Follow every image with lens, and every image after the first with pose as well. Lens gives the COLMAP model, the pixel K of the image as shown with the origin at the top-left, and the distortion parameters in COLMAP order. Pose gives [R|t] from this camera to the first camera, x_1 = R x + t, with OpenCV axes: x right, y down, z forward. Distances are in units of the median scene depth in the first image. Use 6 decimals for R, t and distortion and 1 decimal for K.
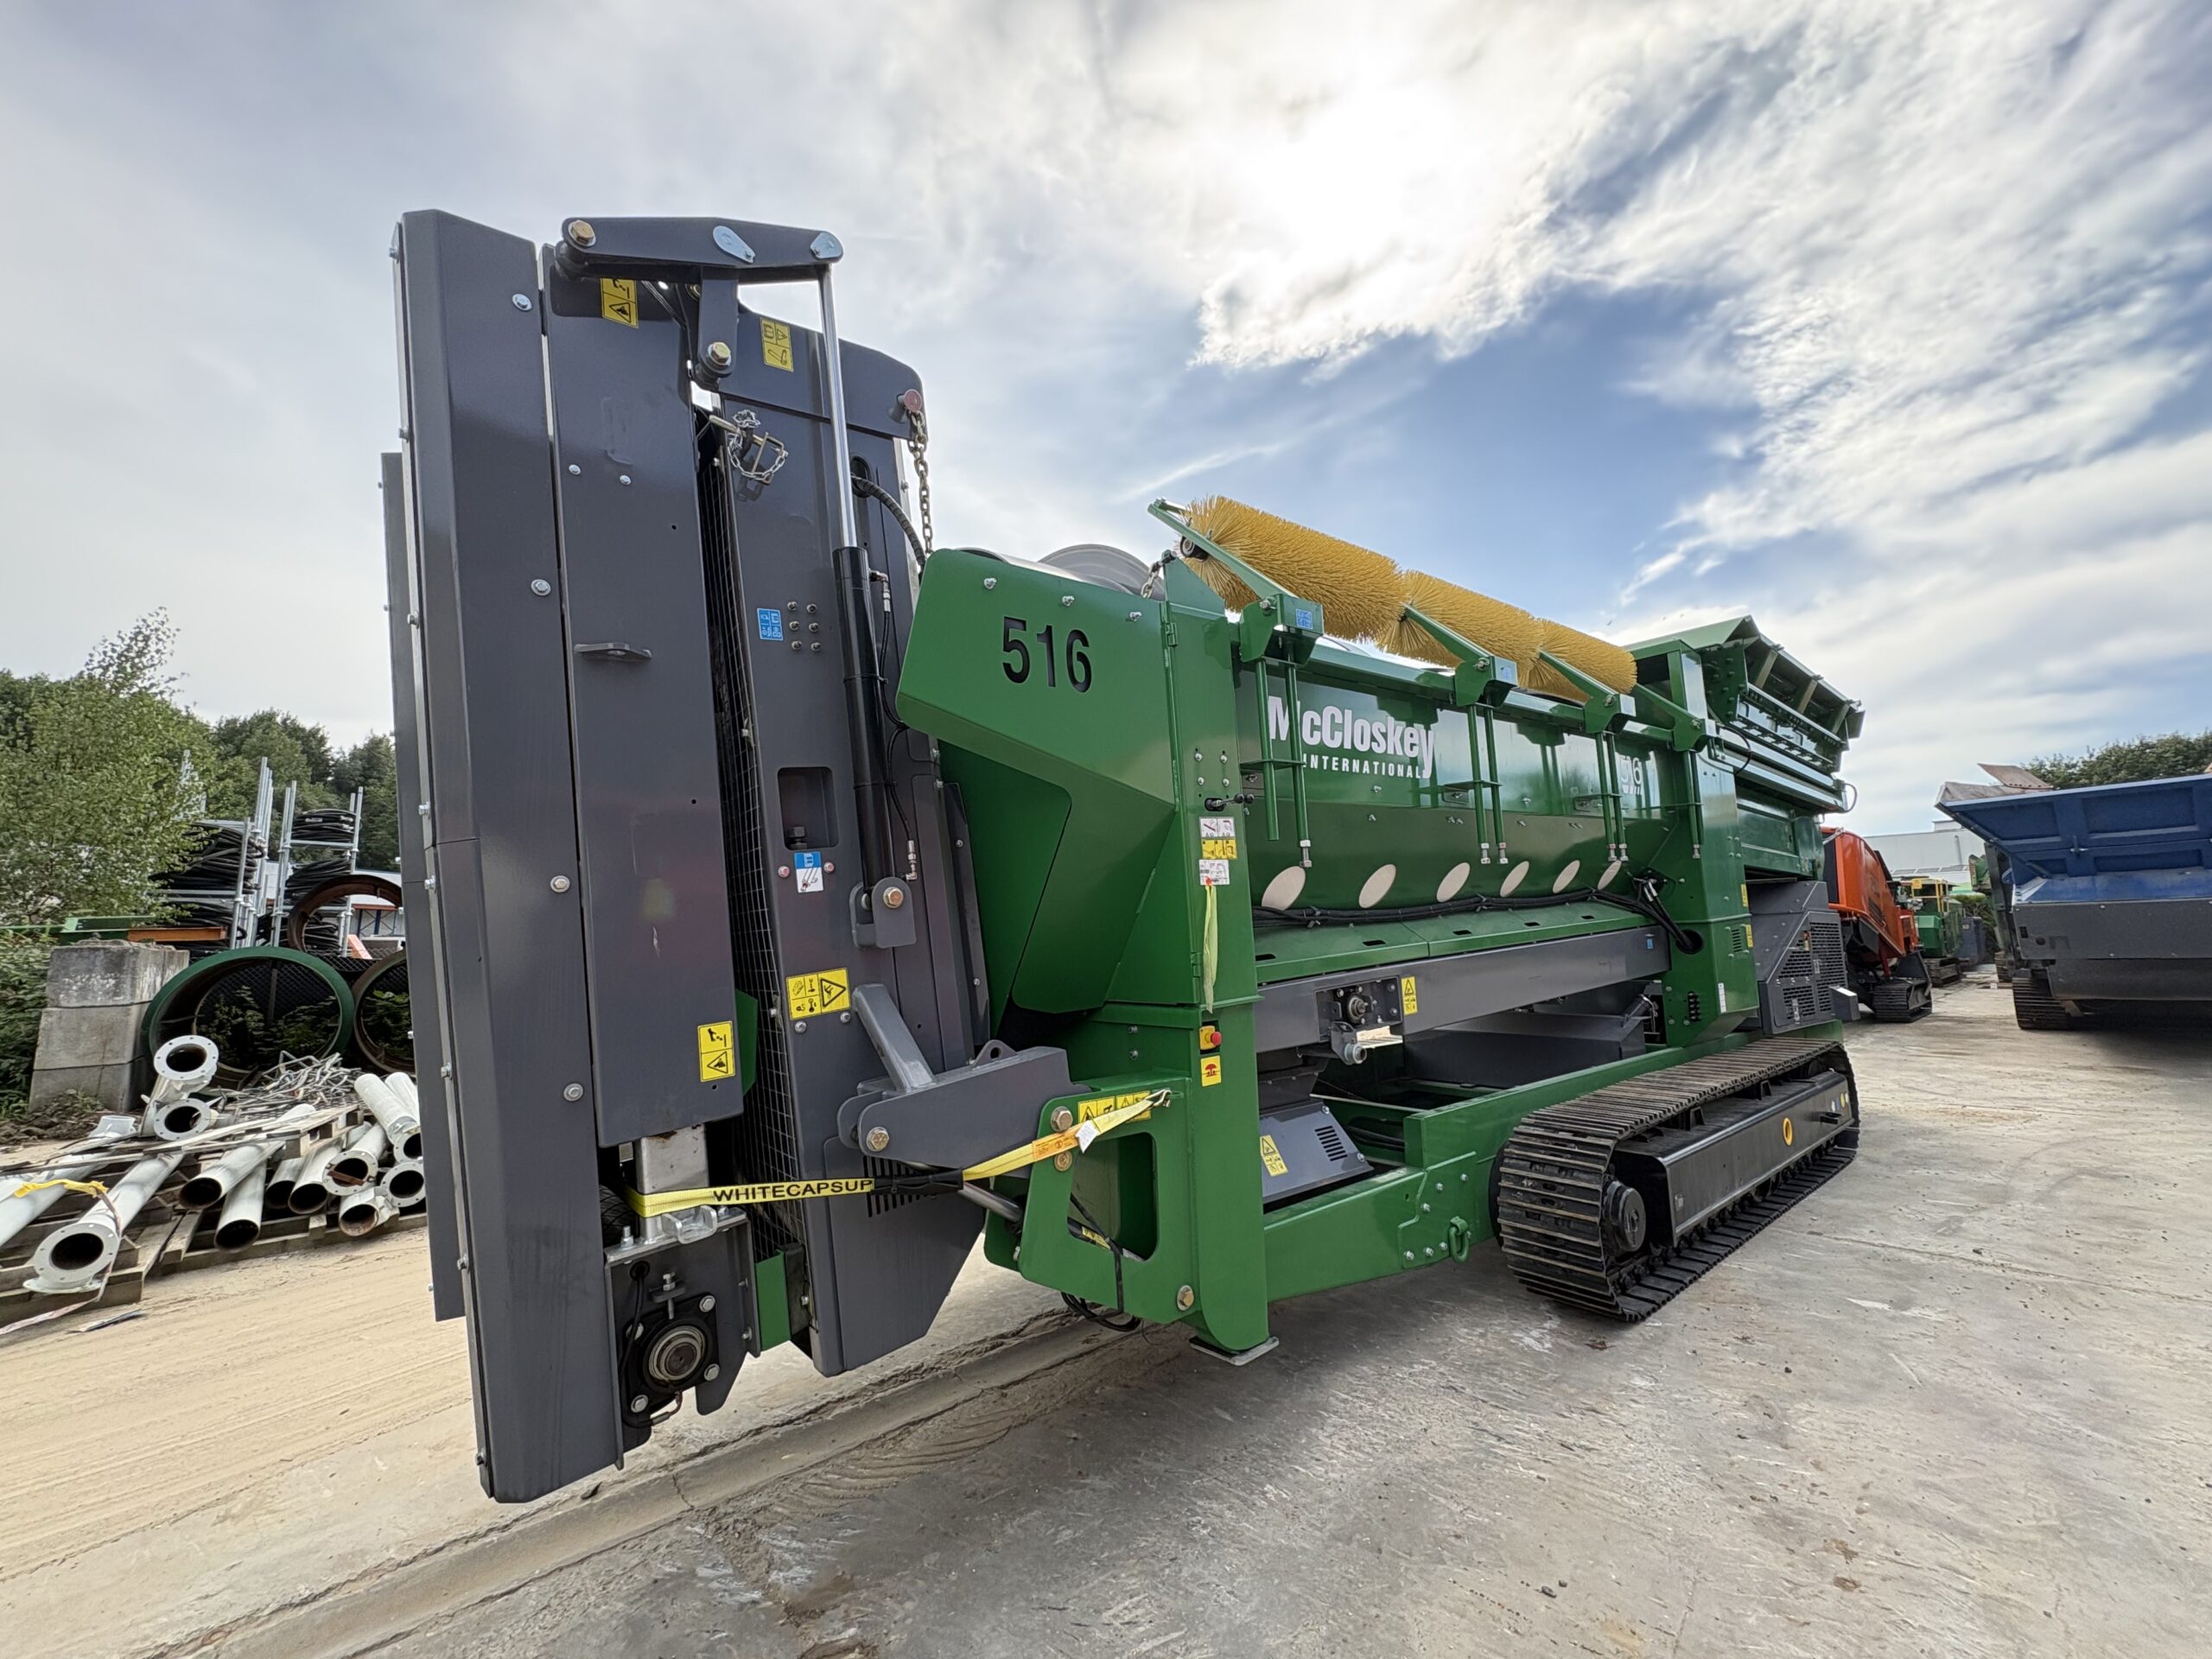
lens RADIAL K [[875.0, 0, 1110.4], [0, 875.0, 820.9], [0, 0, 1]] dist [0.000772, 0.000139]
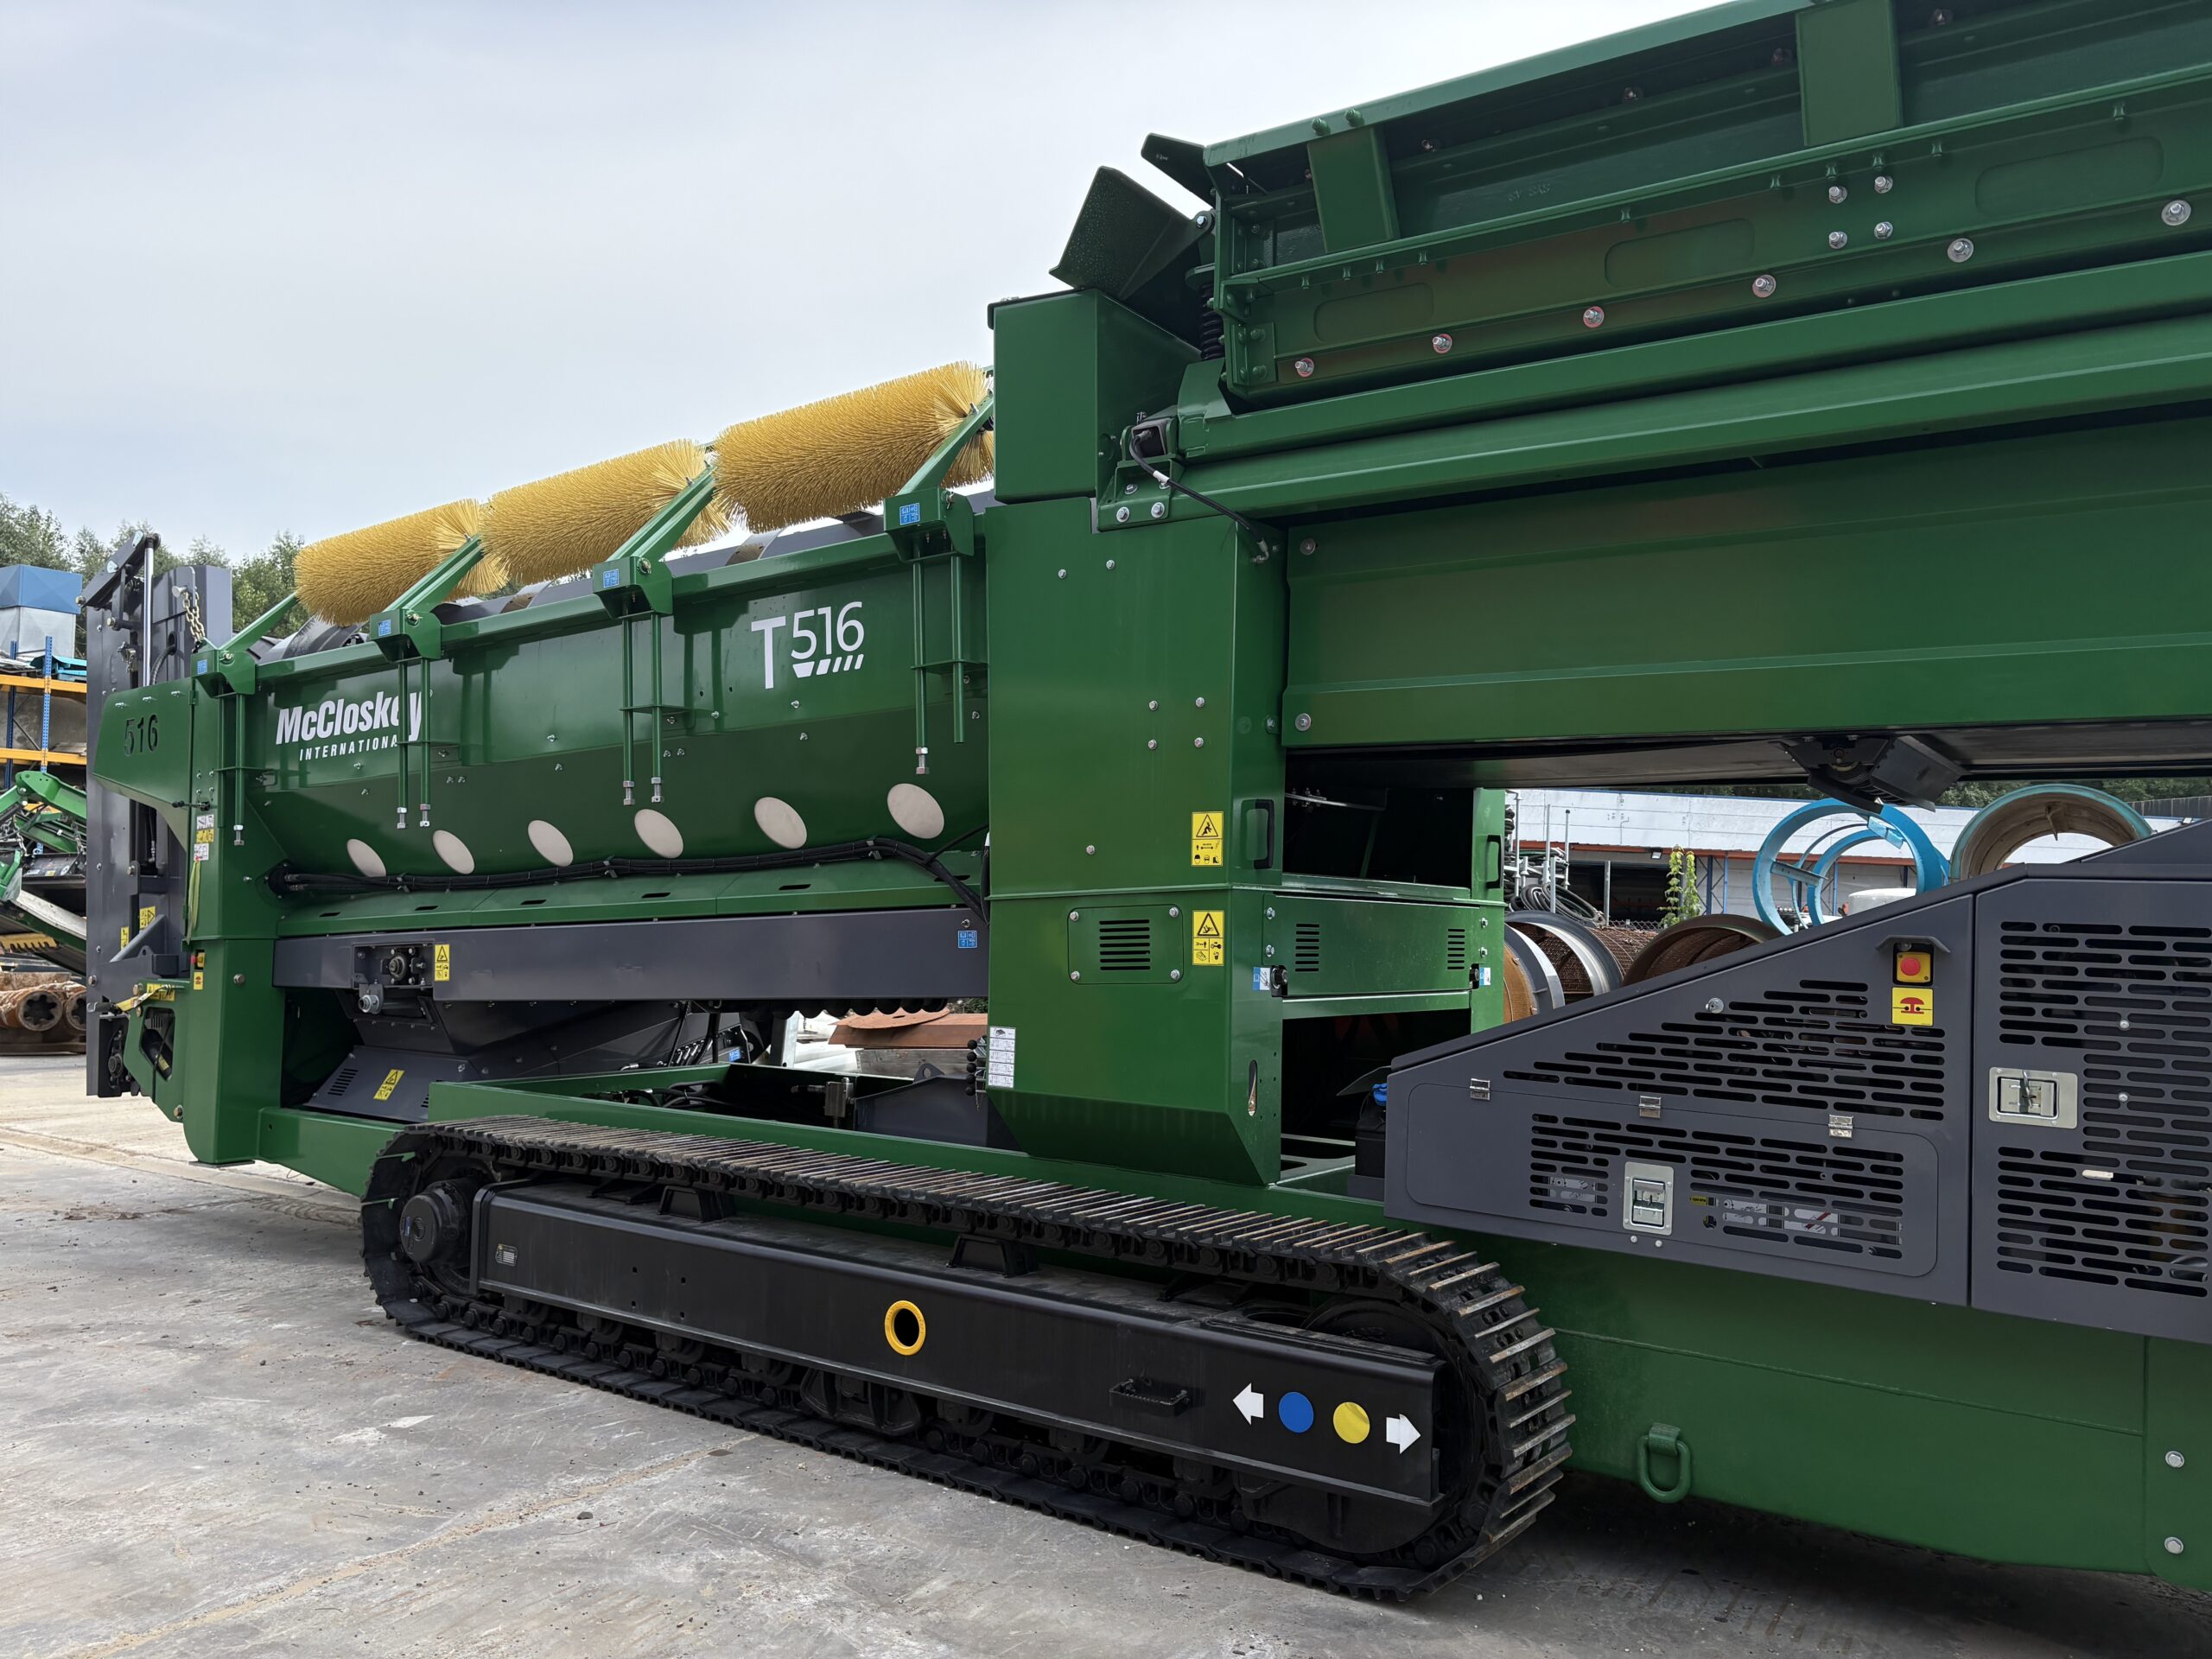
lens RADIAL K [[1658.4, 0, 1110.4], [0, 1658.4, 832.1], [0, 0, 1]] dist [0.054689, -0.053735]
pose [[0.270550, -0.026862, -0.962331, 2.603173], [0.099243, 0.995063, 0.000125, 0.140375], [0.957577, -0.095539, 0.271880, 1.347489]]
